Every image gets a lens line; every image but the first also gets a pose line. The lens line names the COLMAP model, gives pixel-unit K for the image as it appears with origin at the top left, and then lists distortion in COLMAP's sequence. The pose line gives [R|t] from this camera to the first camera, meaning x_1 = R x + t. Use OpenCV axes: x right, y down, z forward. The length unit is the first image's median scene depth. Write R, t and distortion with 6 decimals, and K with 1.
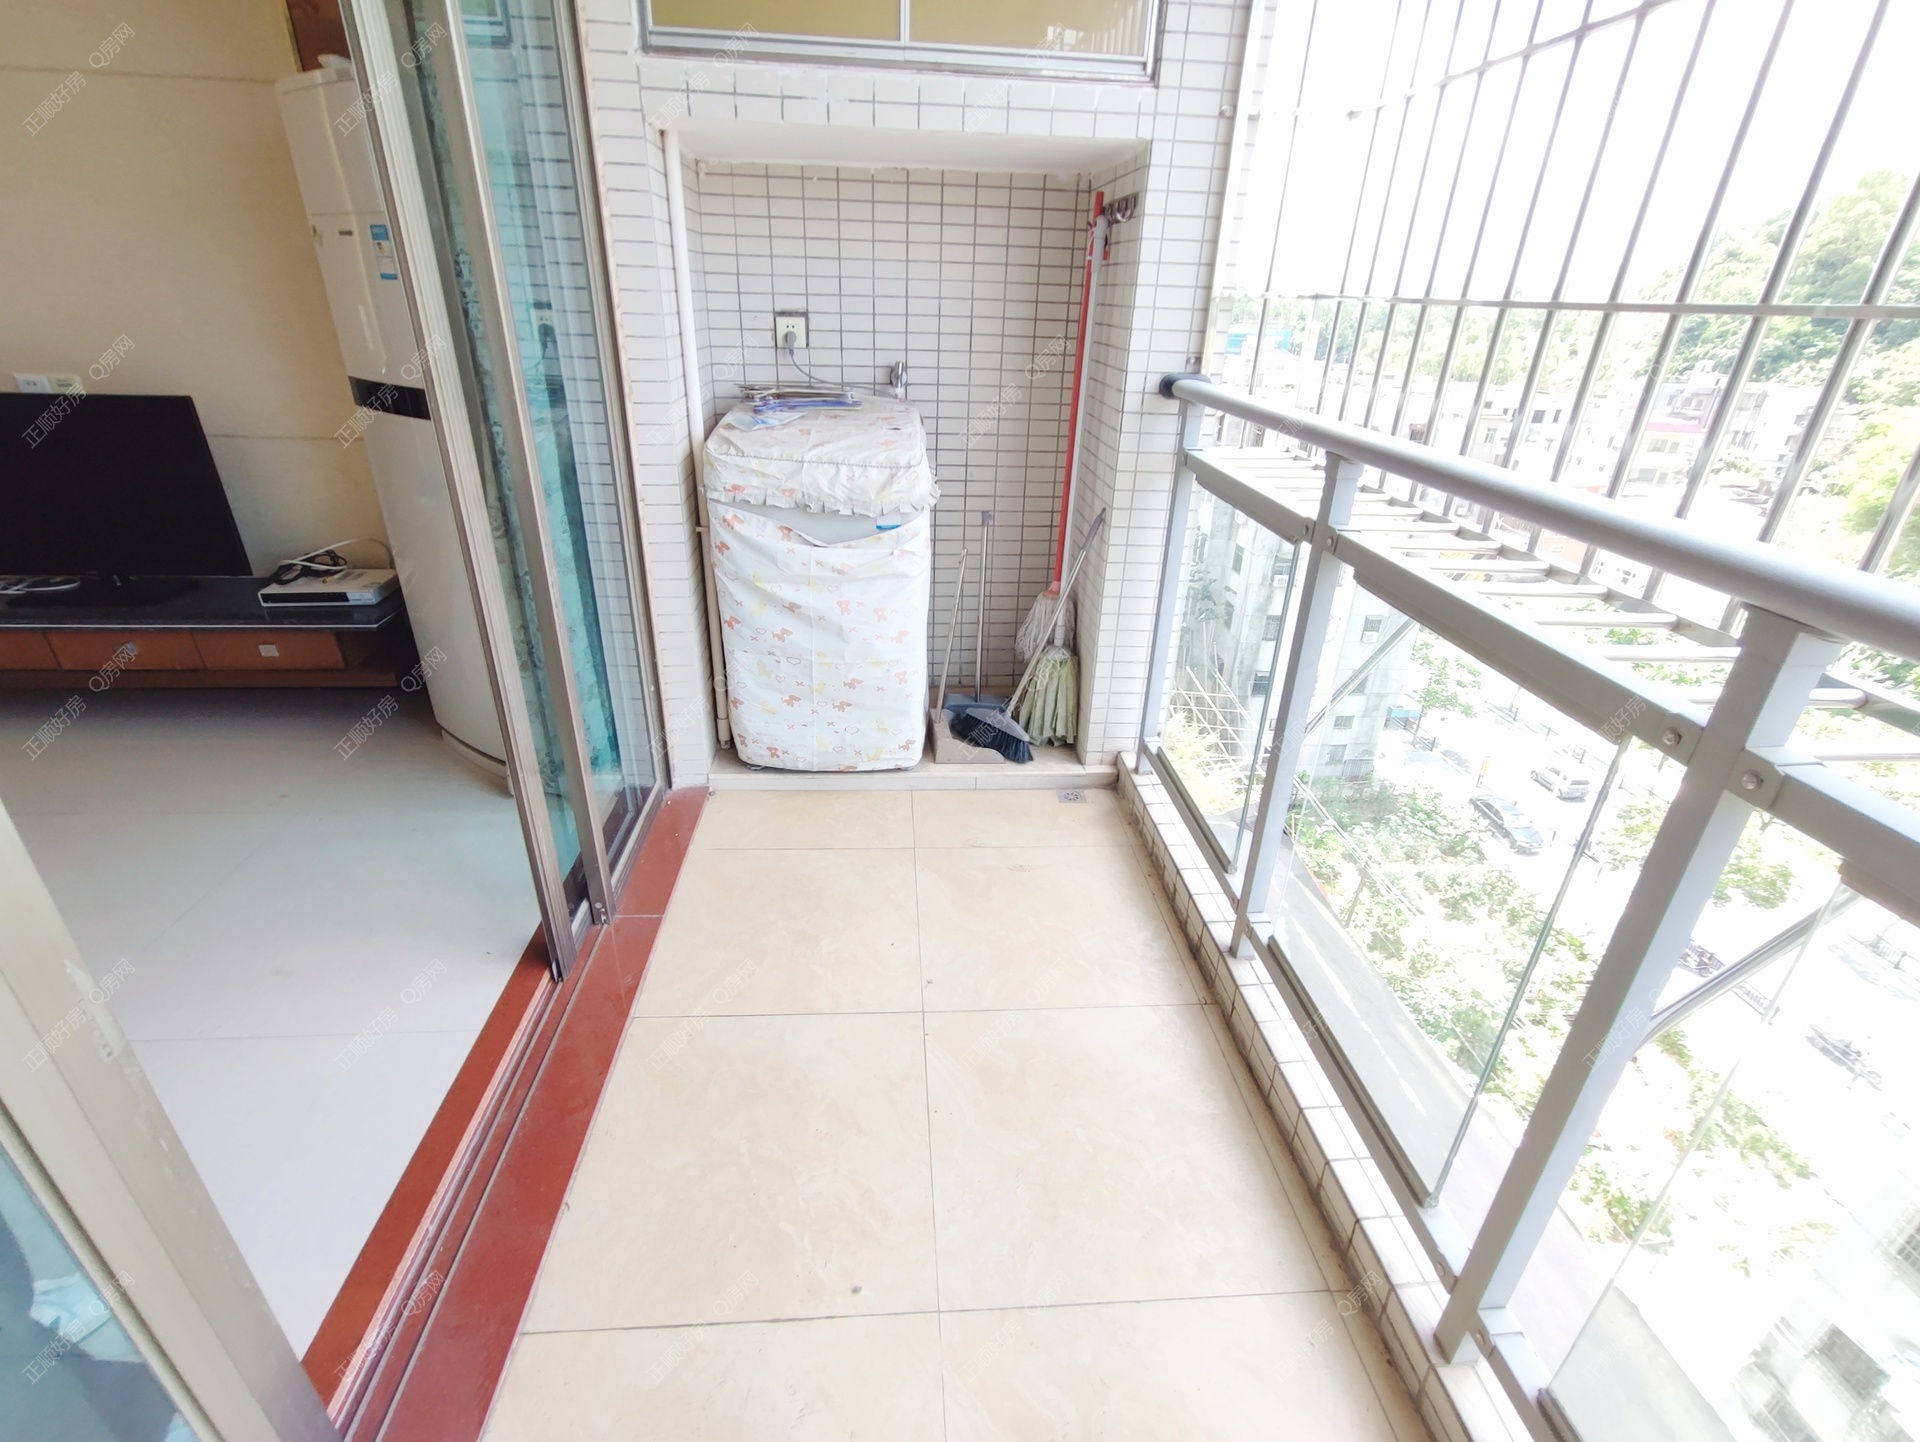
lens RADIAL K [[868.7, 0, 949.6], [0, 868.7, 709.7], [0, 0, 1]] dist [-0.012524, 0.008325]
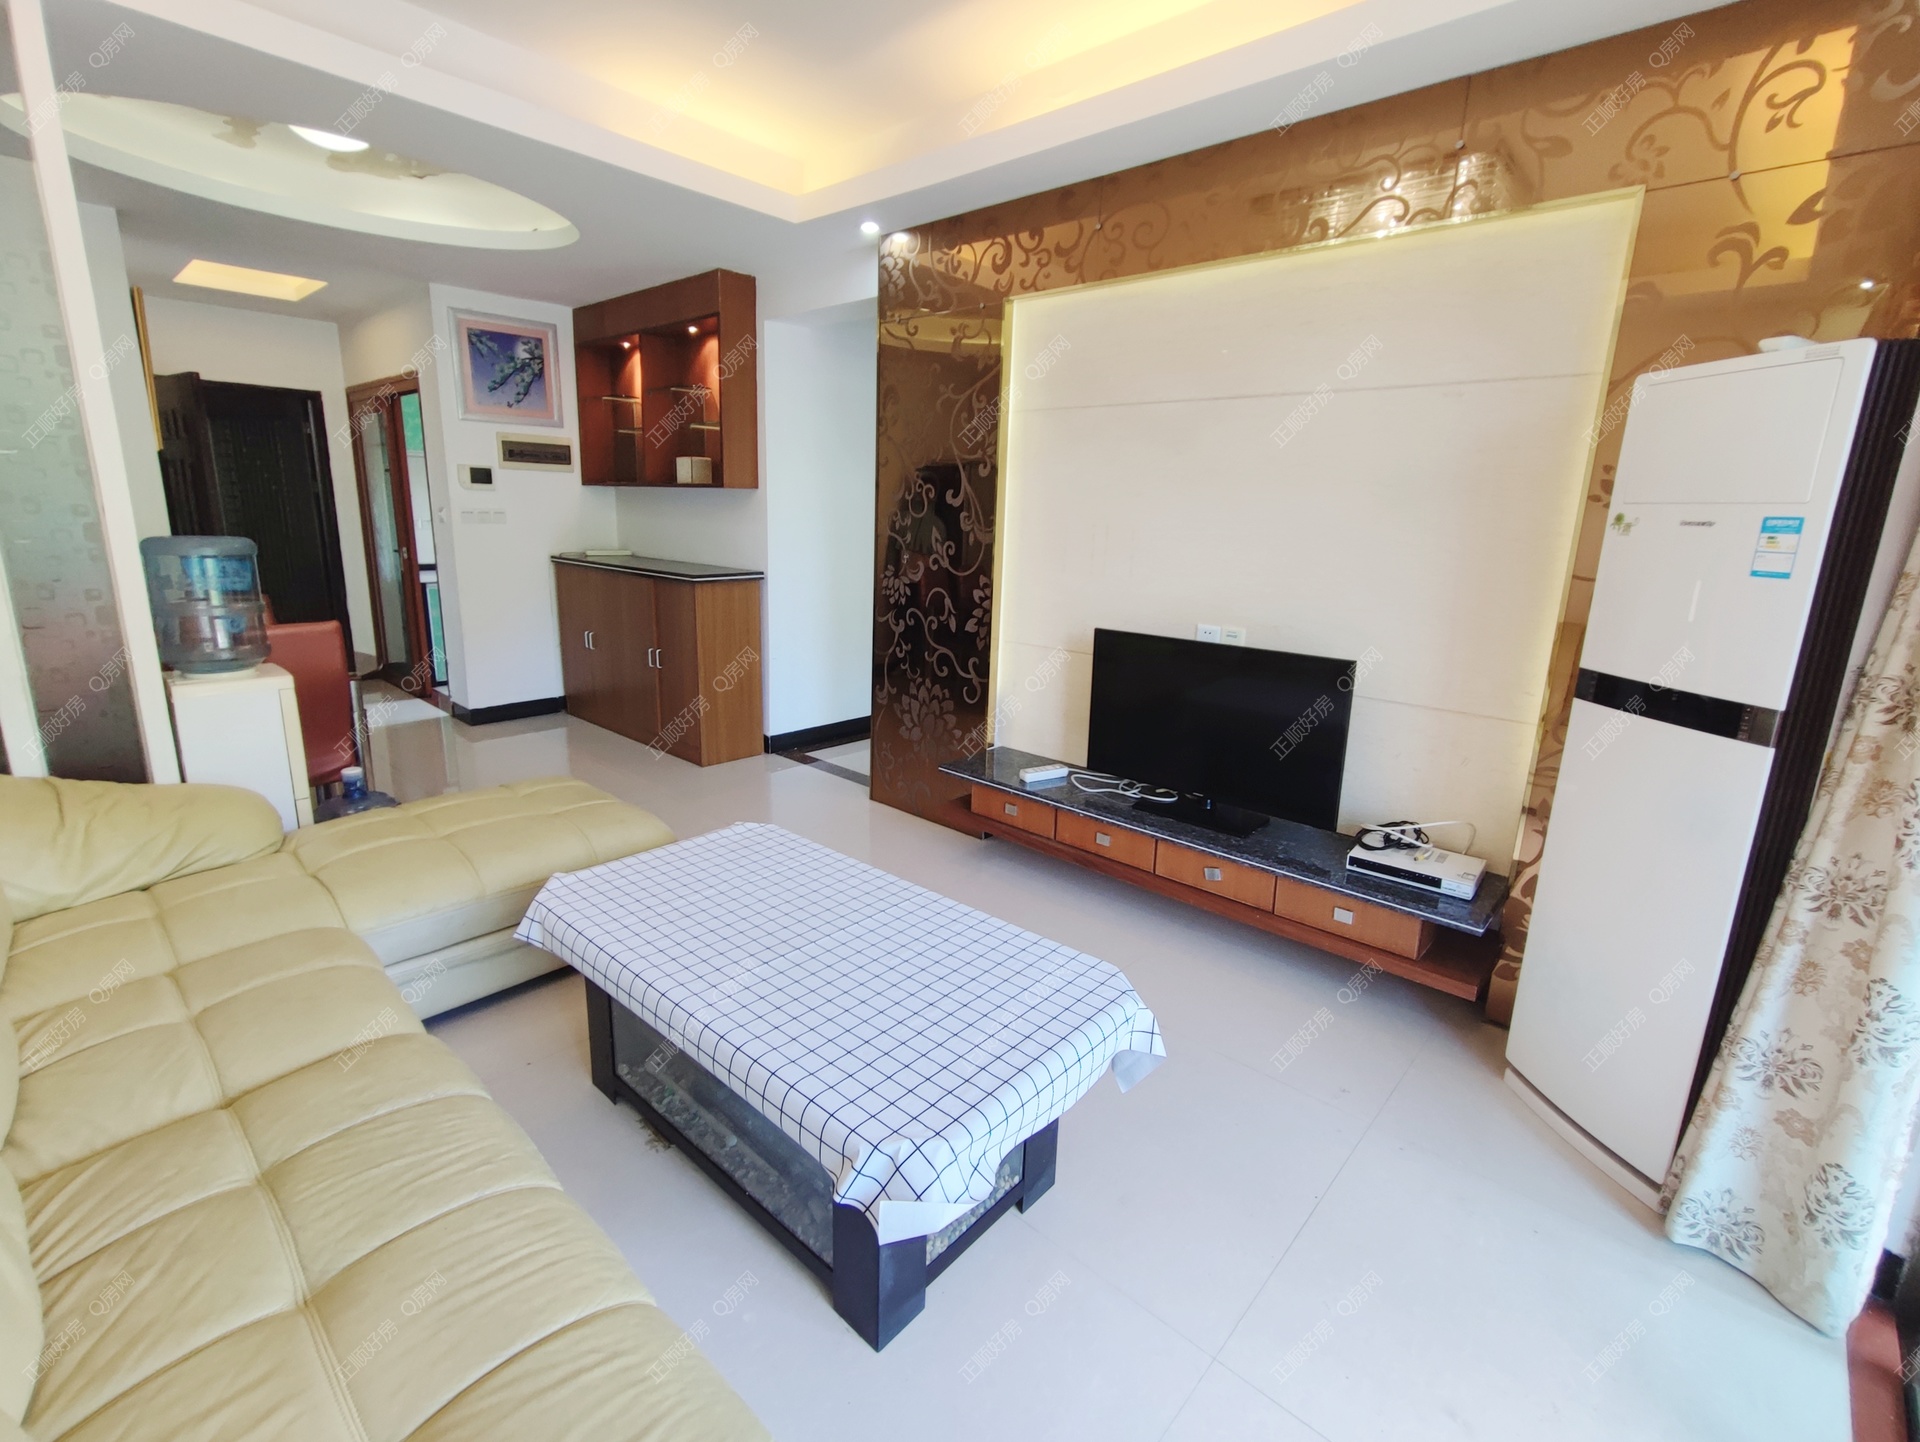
lens RADIAL K [[868.7, 0, 949.6], [0, 868.7, 709.7], [0, 0, 1]] dist [-0.012524, 0.008325]
pose [[0.685185, 0.156019, -0.711462, -0.434022], [-0.328586, 0.937957, -0.110762, -0.032768], [0.650040, 0.309669, 0.693940, -0.009652]]
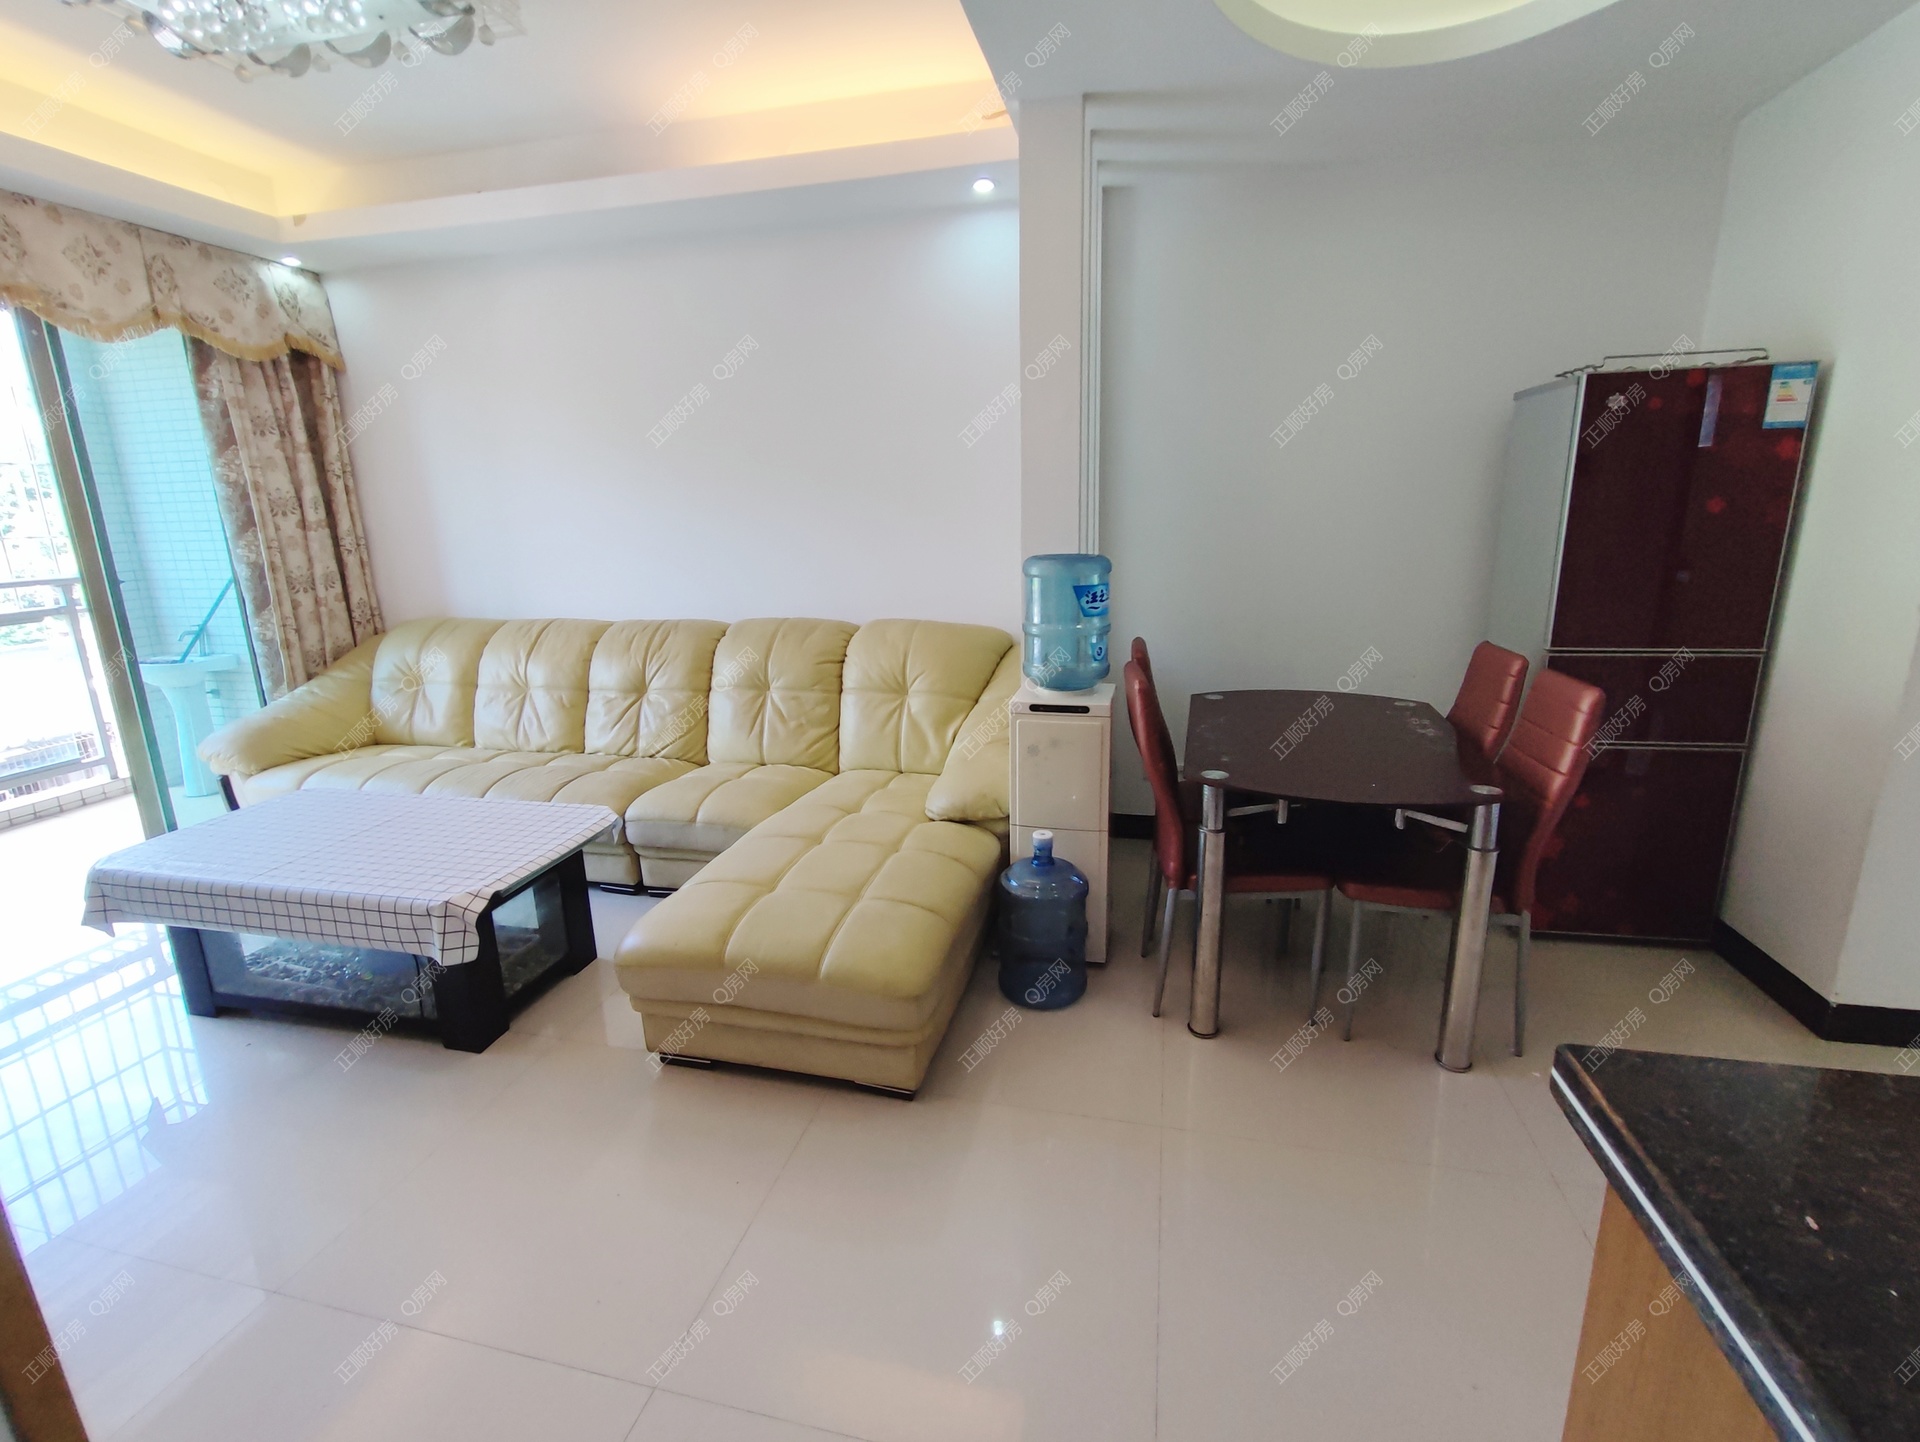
lens RADIAL K [[868.7, 0, 949.6], [0, 868.7, 709.7], [0, 0, 1]] dist [-0.012524, 0.008325]
pose [[-0.952580, -0.074964, 0.294911, -1.898012], [0.130242, 0.775468, 0.617808, -0.532692], [-0.275007, 0.626921, -0.728931, 0.914260]]
